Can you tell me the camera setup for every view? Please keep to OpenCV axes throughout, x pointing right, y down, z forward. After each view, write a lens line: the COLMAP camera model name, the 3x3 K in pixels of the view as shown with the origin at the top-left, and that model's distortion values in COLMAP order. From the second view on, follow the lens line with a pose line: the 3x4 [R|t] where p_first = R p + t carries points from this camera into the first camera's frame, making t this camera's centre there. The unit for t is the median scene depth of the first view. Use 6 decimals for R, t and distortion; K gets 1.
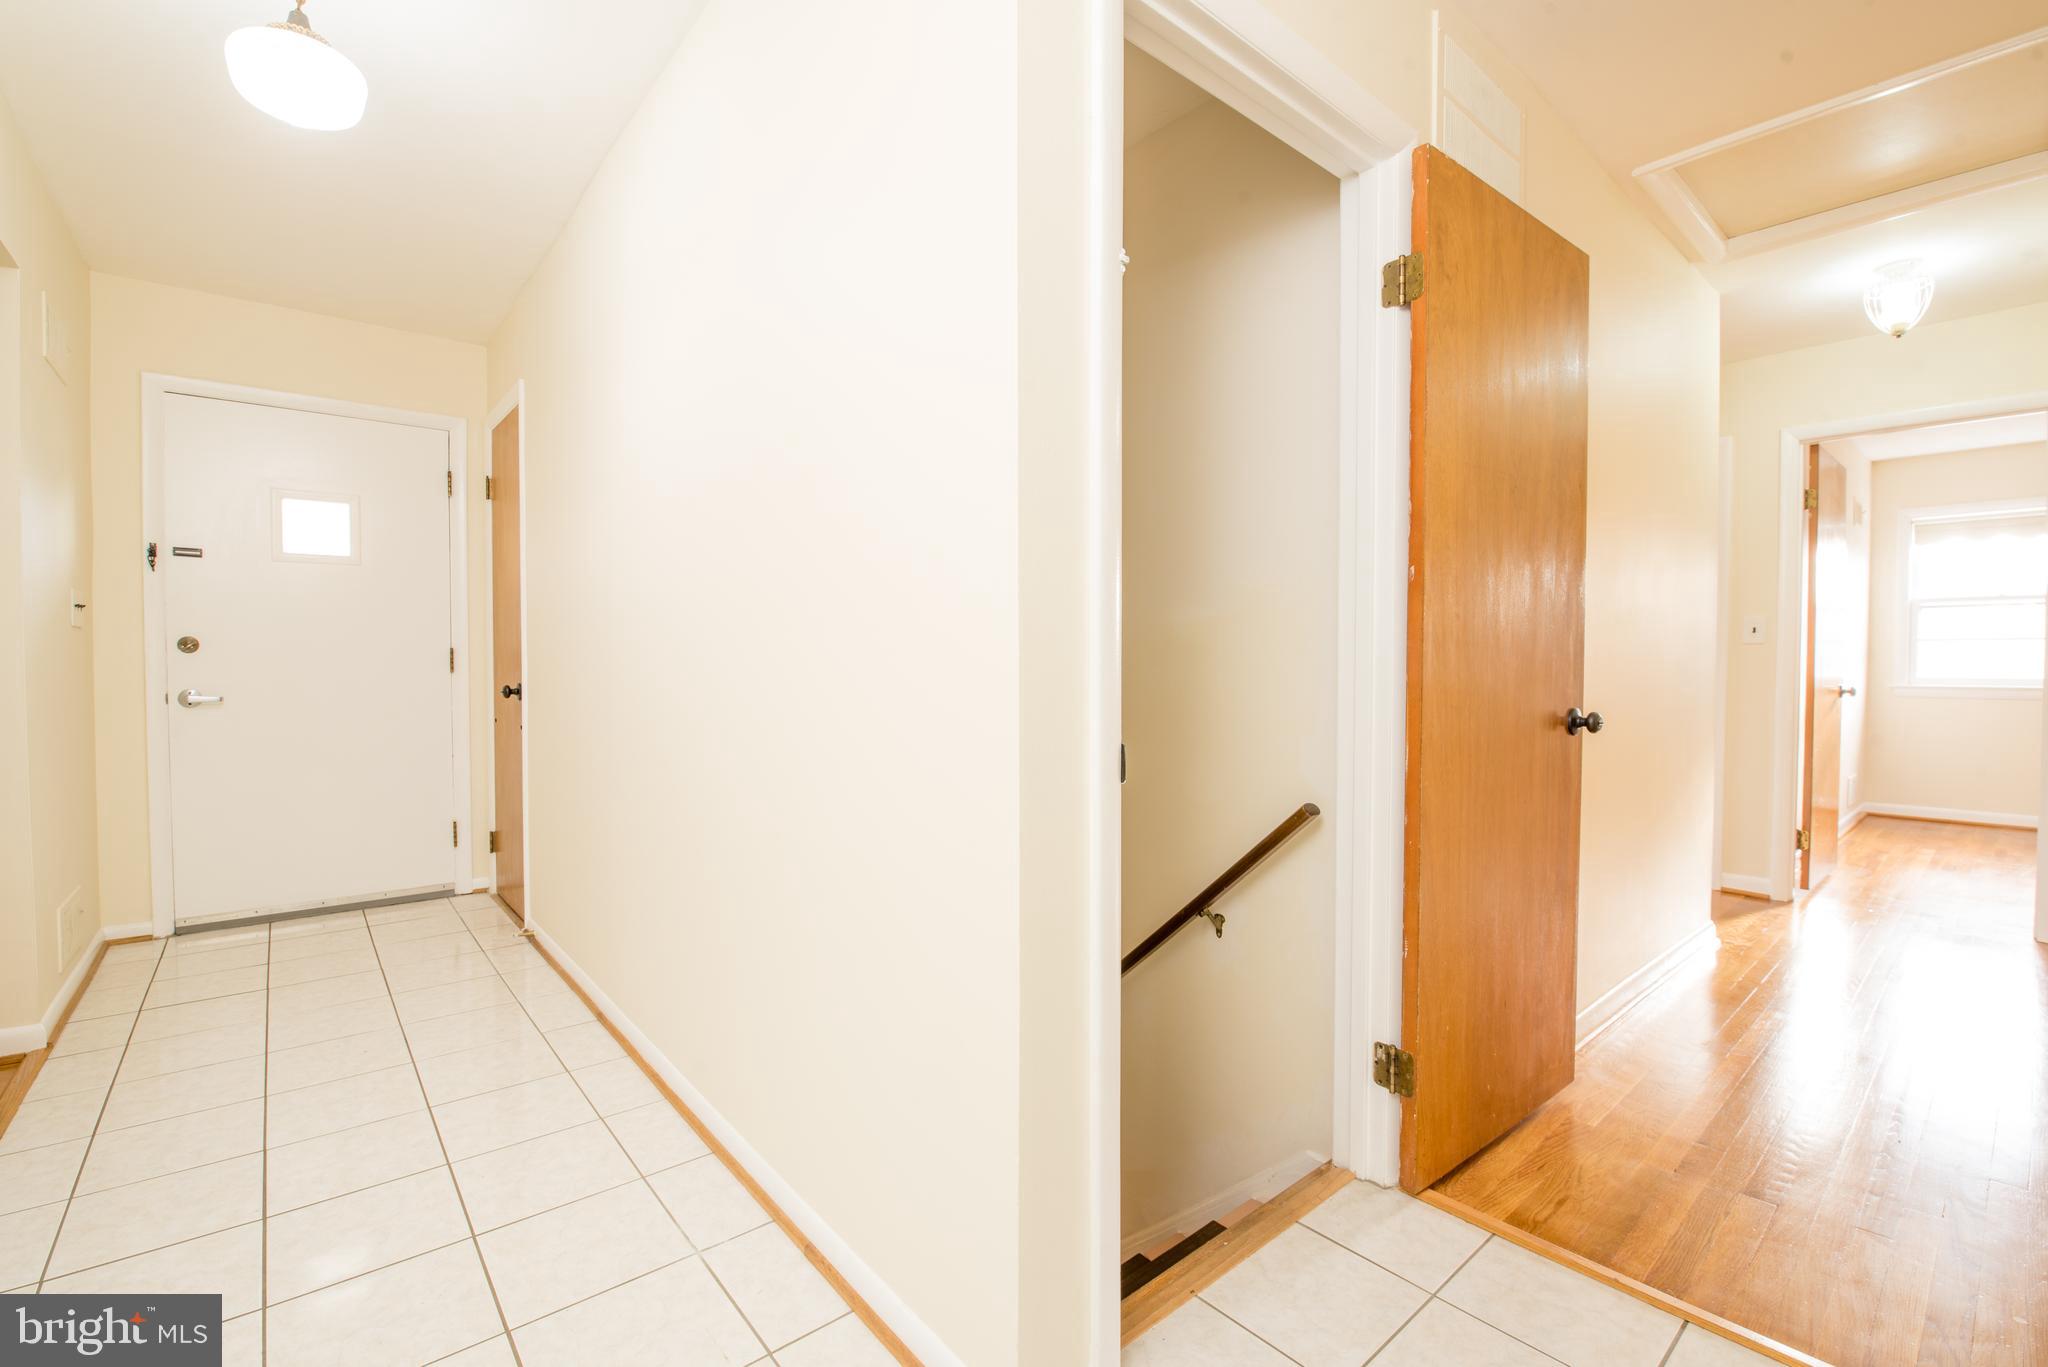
lens RADIAL K [[885.3, 0, 1024.0], [0, 885.3, 683.5], [0, 0, 1]] dist [-0.000360, -0.009830]
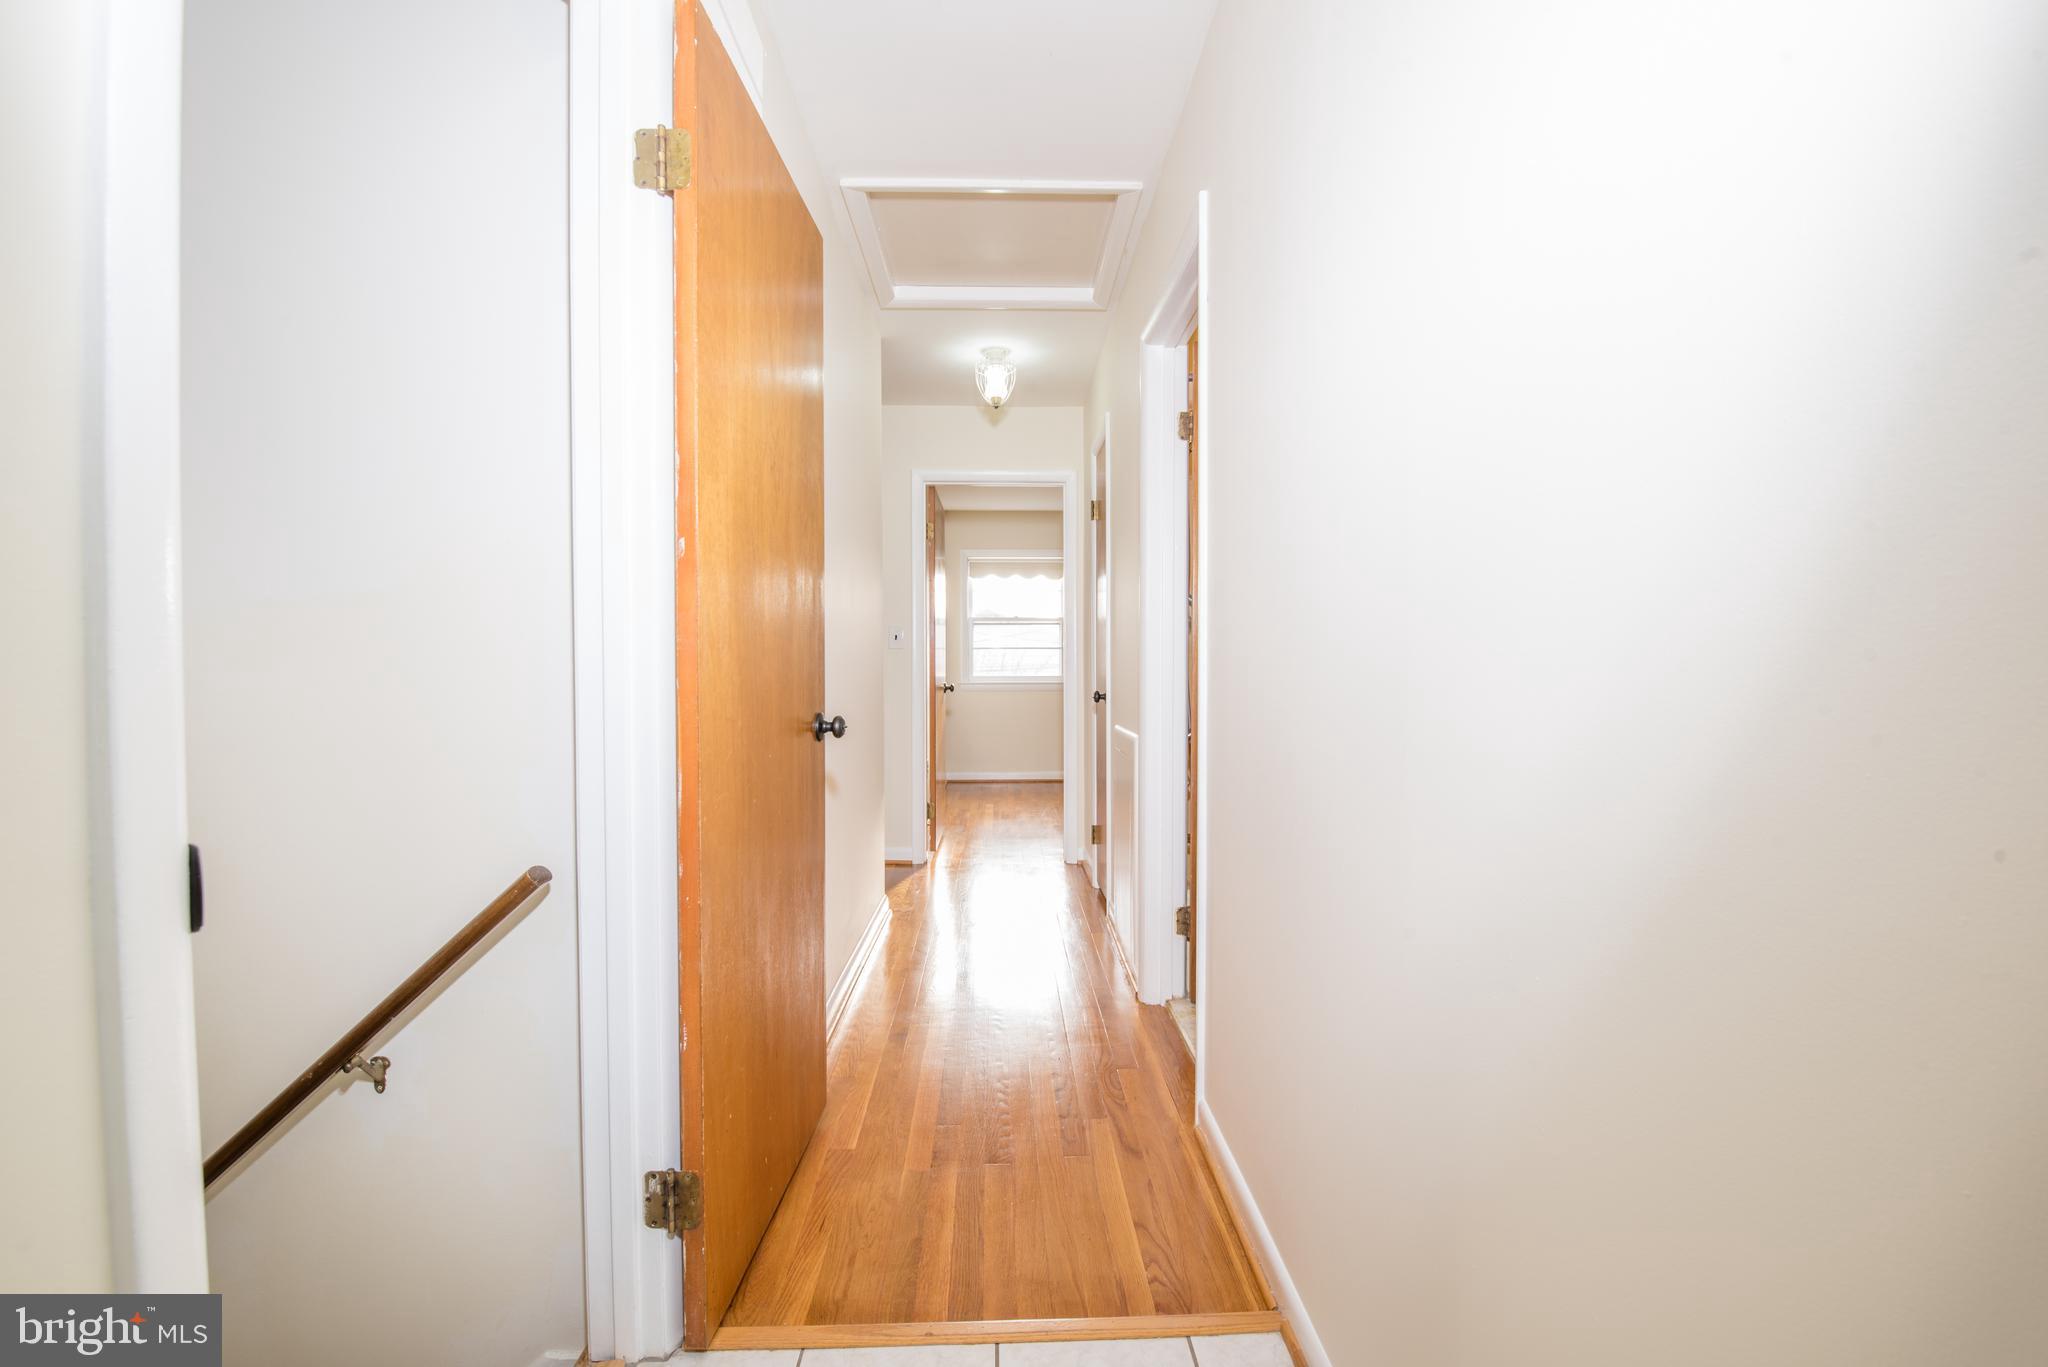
lens RADIAL K [[885.3, 0, 1024.0], [0, 885.3, 683.5], [0, 0, 1]] dist [-0.000360, -0.009830]
pose [[0.622700, -0.017755, 0.782259, 0.019440], [0.021739, 0.999749, 0.005386, -0.003814], [-0.782159, 0.013652, 0.622930, 0.260325]]
